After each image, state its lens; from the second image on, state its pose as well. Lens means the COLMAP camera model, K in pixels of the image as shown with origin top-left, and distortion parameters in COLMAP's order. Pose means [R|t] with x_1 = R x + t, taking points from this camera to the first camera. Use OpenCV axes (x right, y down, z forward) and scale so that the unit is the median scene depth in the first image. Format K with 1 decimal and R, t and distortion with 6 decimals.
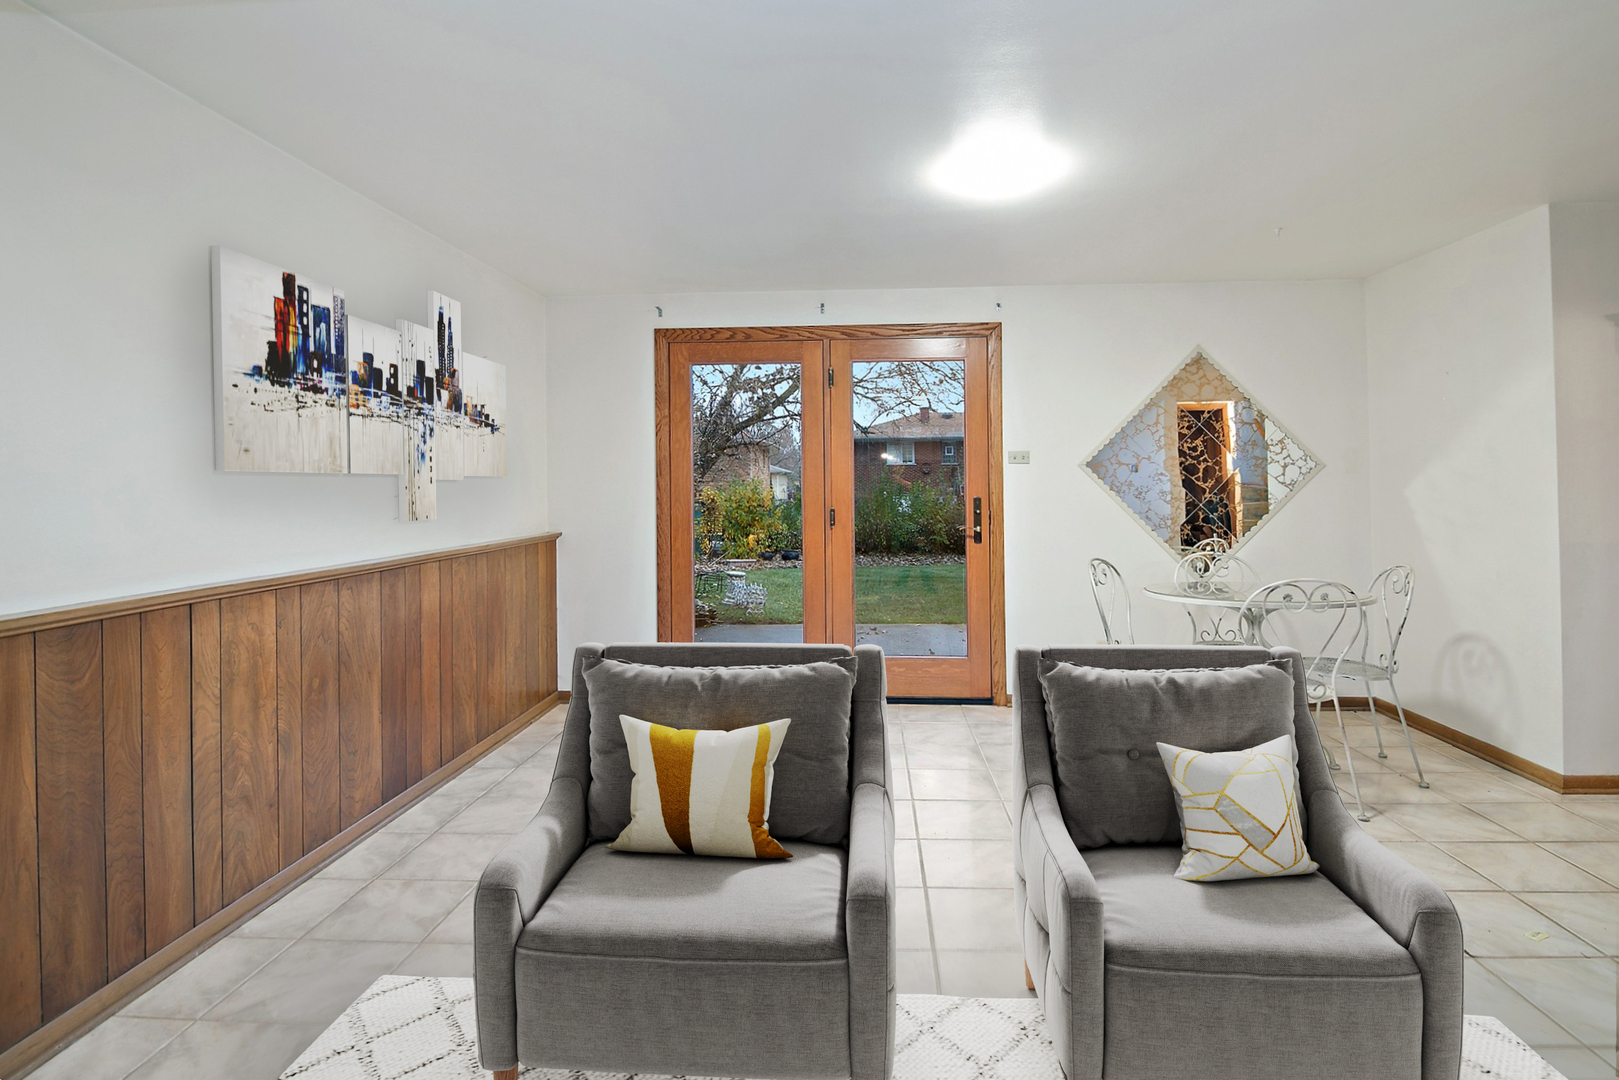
lens RADIAL K [[800.7, 0, 827.2], [0, 800.7, 470.6], [0, 0, 1]] dist [-0.019793, -0.002204]
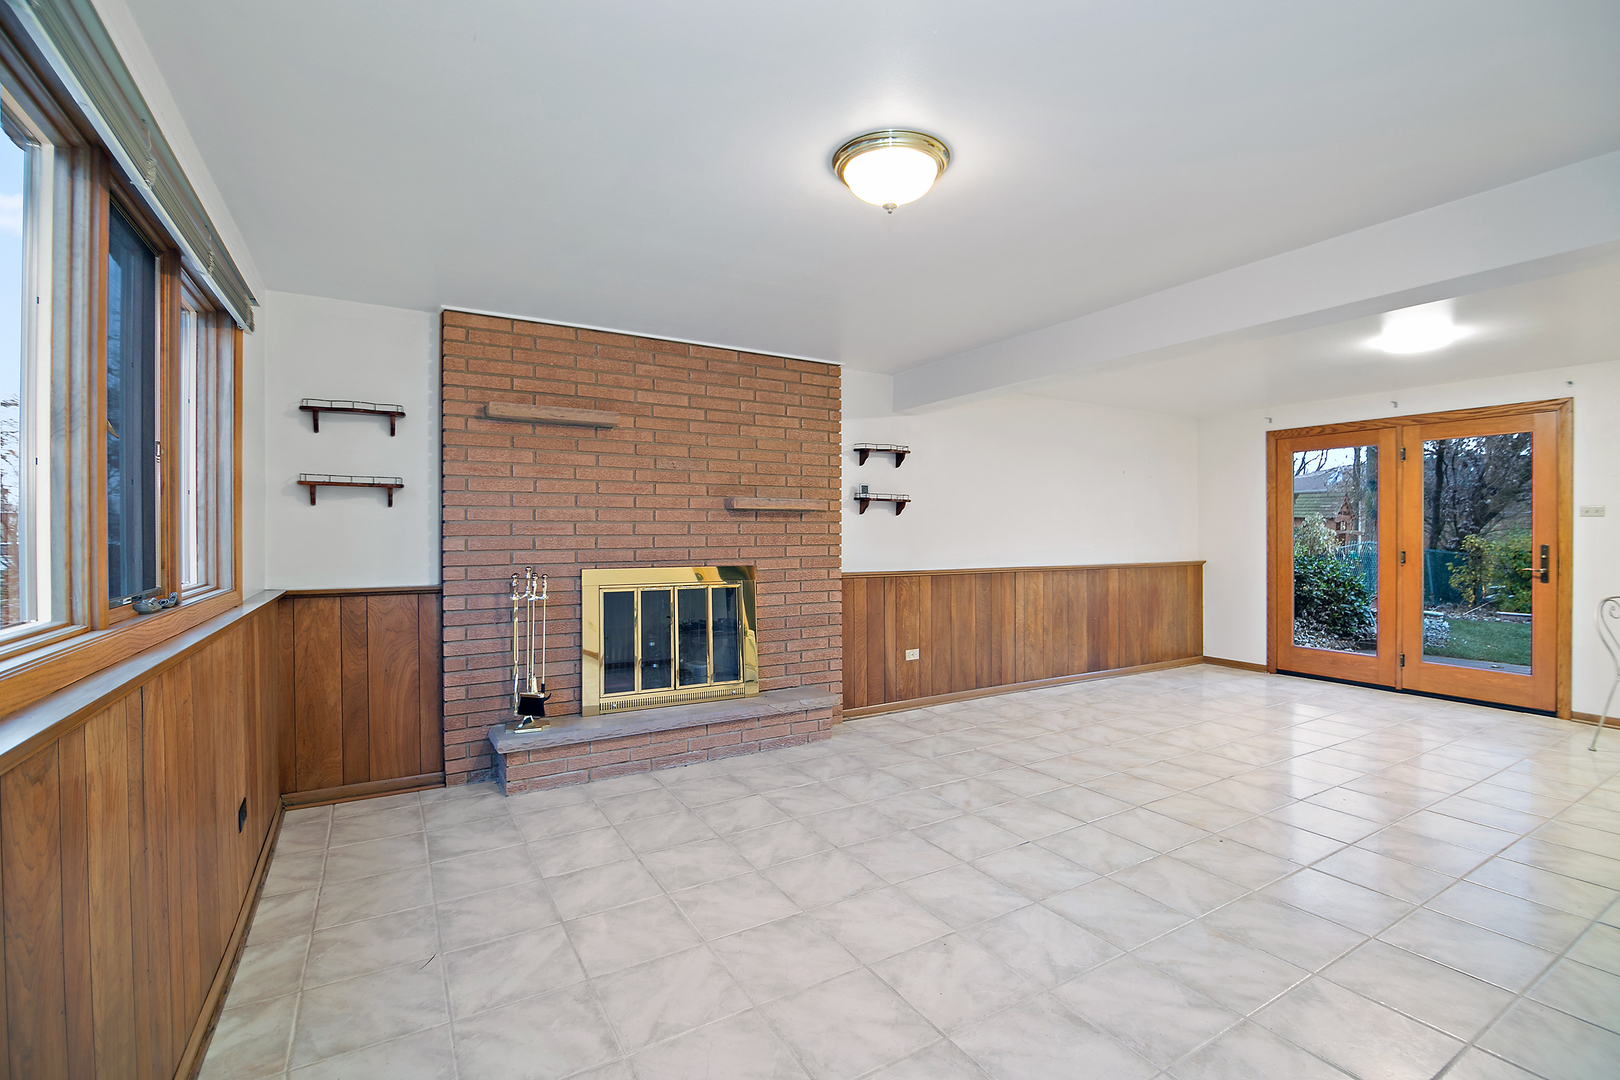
lens RADIAL K [[731.6, 0, 815.2], [0, 731.6, 531.0], [0, 0, 1]] dist [-0.004465, -0.008533]
pose [[0.556350, 0.007132, -0.830917, 0.483358], [0.008318, 0.999865, 0.014152, -0.012317], [0.830906, -0.014785, 0.556216, -0.524912]]
